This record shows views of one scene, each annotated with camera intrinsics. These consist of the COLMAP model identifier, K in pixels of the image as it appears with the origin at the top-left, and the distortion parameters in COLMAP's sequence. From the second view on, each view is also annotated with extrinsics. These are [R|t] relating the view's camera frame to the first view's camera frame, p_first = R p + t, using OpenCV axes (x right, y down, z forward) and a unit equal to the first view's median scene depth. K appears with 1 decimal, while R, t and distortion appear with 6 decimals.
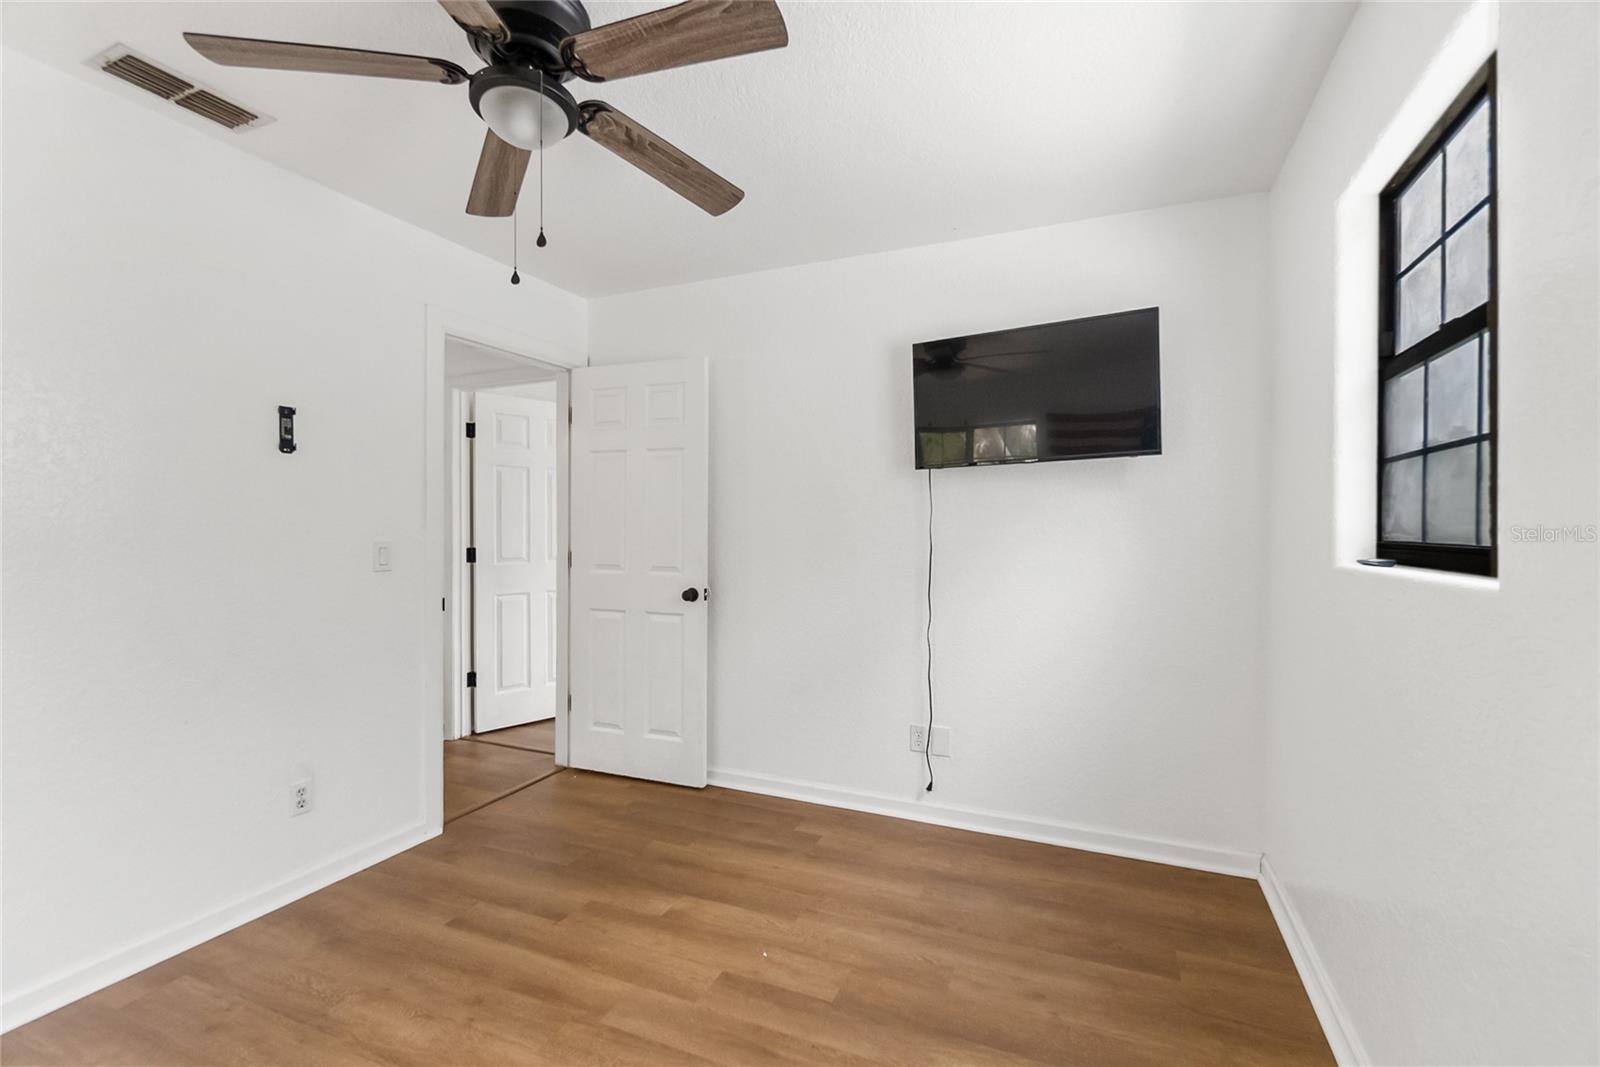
lens RADIAL K [[693.3, 0, 804.3], [0, 693.3, 535.6], [0, 0, 1]] dist [-0.002342, -0.000050]
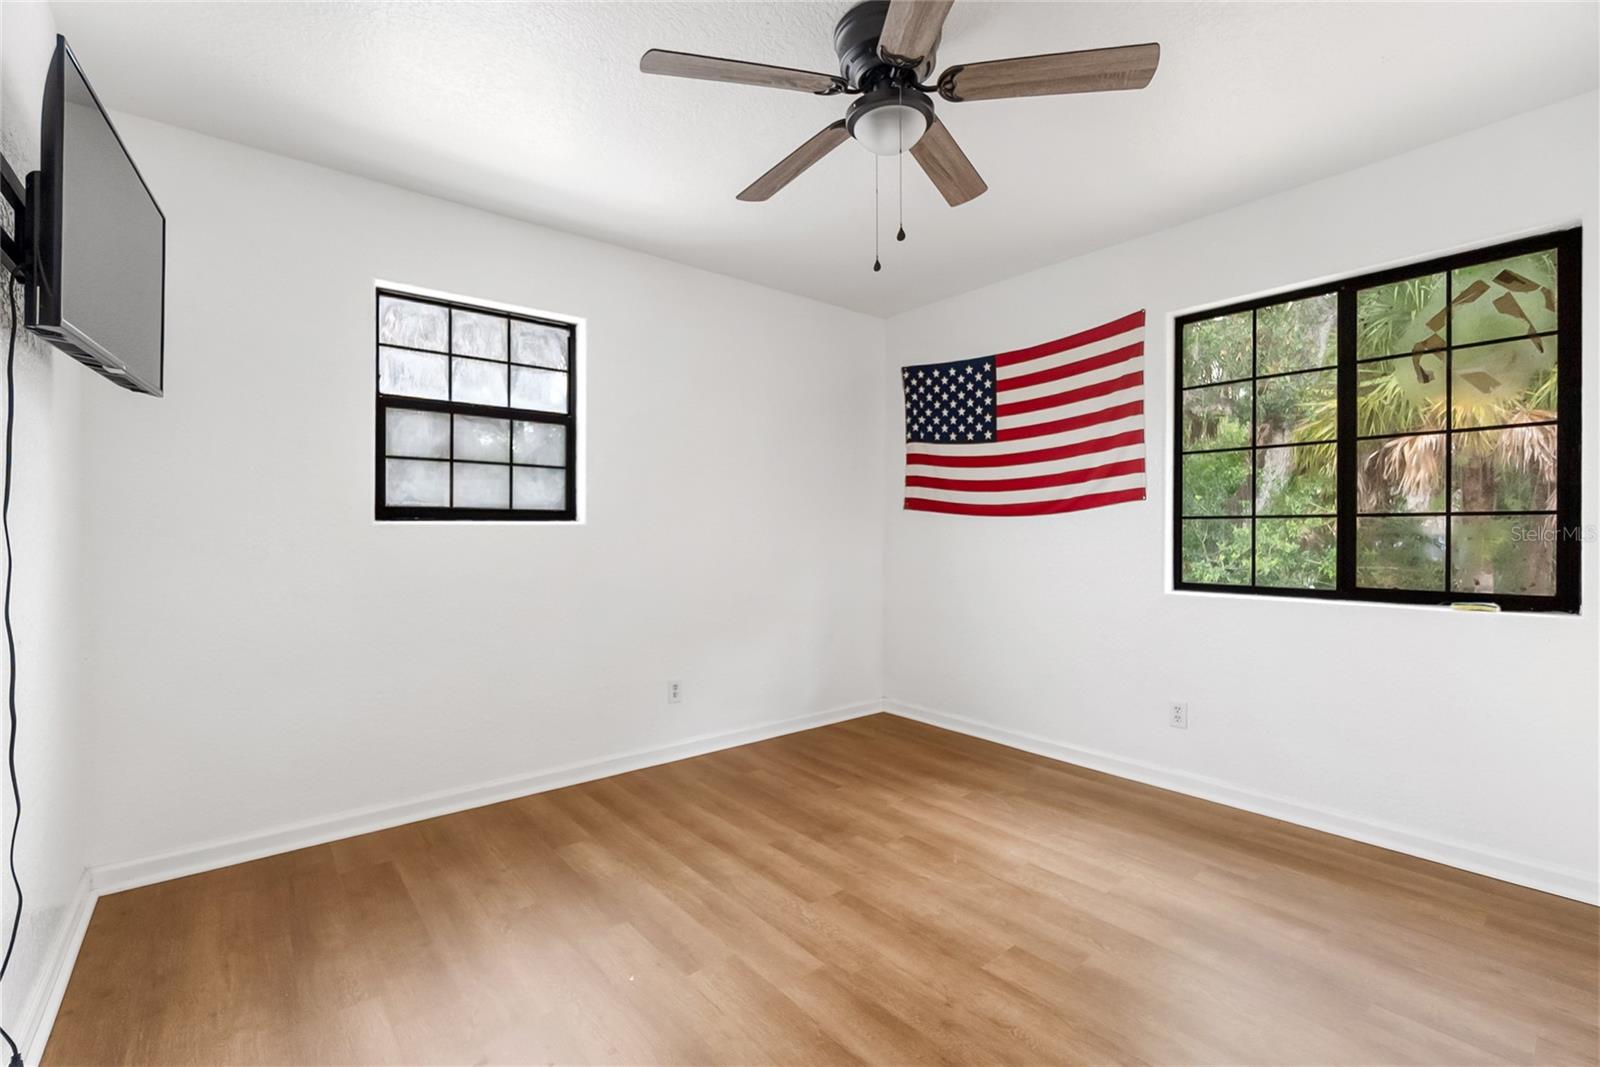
lens RADIAL K [[689.3, 0, 800.0], [0, 689.3, 533.5], [0, 0, 1]] dist [-0.000135, 0.000417]
pose [[-0.888024, -0.001984, 0.459792, -0.698804], [0.003649, 0.999929, 0.011363, 0.049714], [-0.459782, 0.011768, -0.887954, 1.828652]]
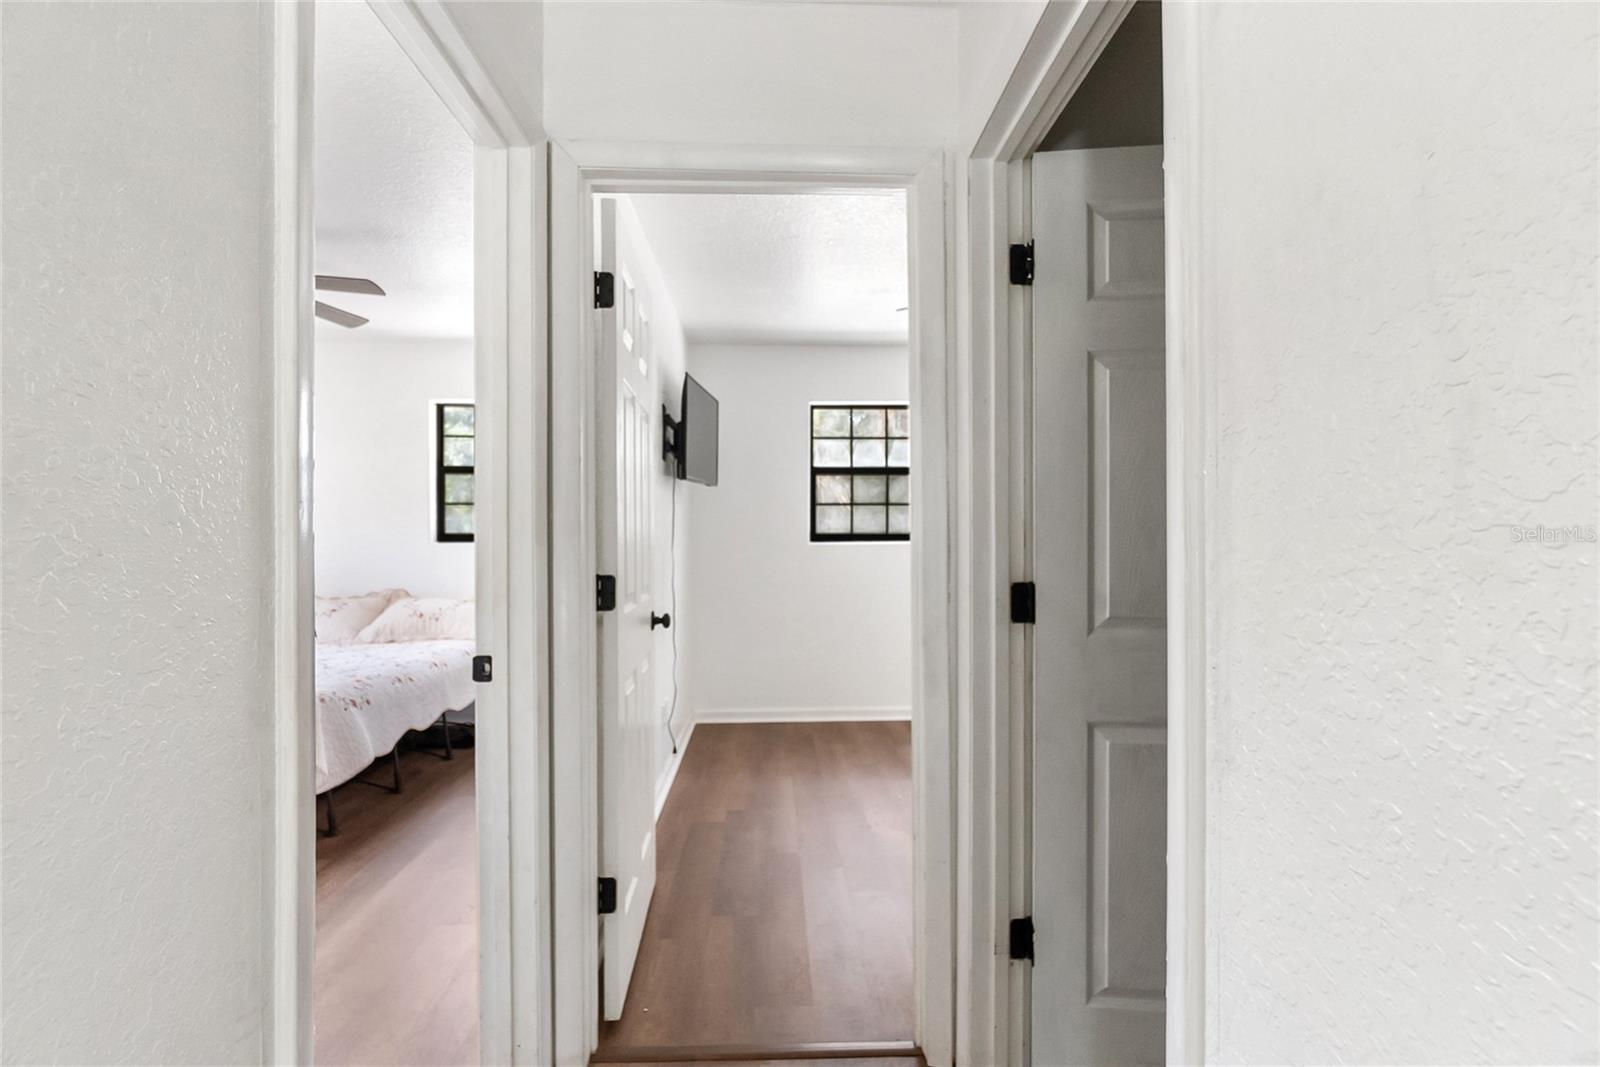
lens RADIAL K [[740.3, 0, 806.7], [0, 740.3, 538.6], [0, 0, 1]] dist [0.000015, -0.000069]
pose [[-0.433402, -0.003660, 0.901193, -1.636858], [0.008089, 0.999936, 0.007951, 0.002381], [-0.901164, 0.010736, -0.433345, 2.119132]]
